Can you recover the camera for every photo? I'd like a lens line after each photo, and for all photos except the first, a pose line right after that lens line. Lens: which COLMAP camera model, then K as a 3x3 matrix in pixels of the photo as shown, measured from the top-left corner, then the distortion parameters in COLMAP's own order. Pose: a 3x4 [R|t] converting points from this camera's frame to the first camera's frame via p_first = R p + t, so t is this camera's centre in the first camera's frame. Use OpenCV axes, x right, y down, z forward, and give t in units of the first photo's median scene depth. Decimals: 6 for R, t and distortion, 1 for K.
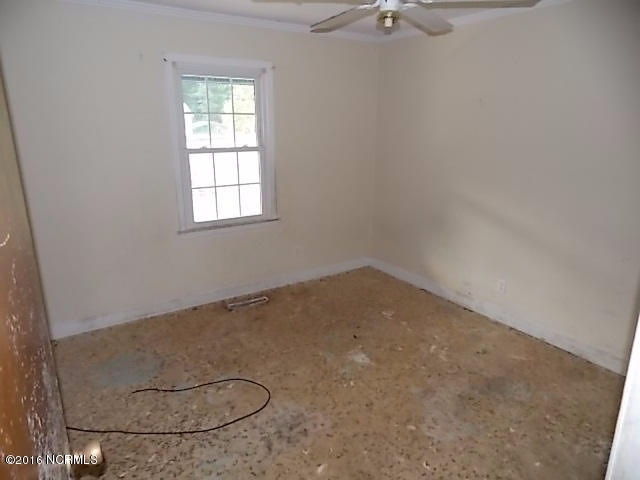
lens RADIAL K [[426.6, 0, 318.5], [0, 426.6, 240.9], [0, 0, 1]] dist [0.010389, 0.003201]
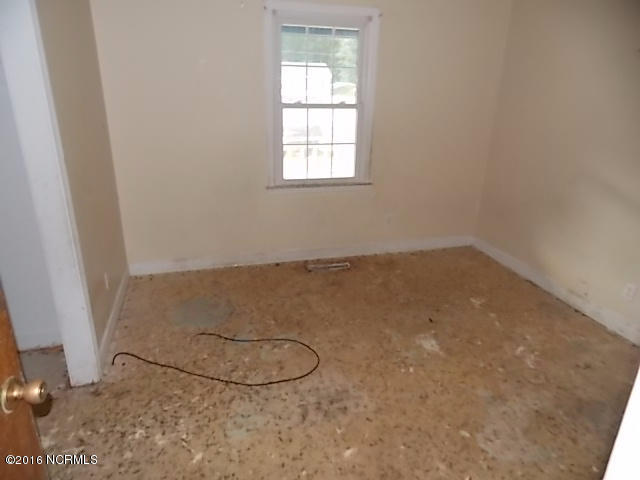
lens RADIAL K [[426.6, 0, 318.8], [0, 426.6, 239.8], [0, 0, 1]] dist [0.010389, 0.003201]
pose [[0.951754, 0.126390, -0.279625, 0.093793], [-0.104614, 0.990291, 0.091539, -0.003274], [0.288480, -0.057870, 0.955735, 0.075003]]
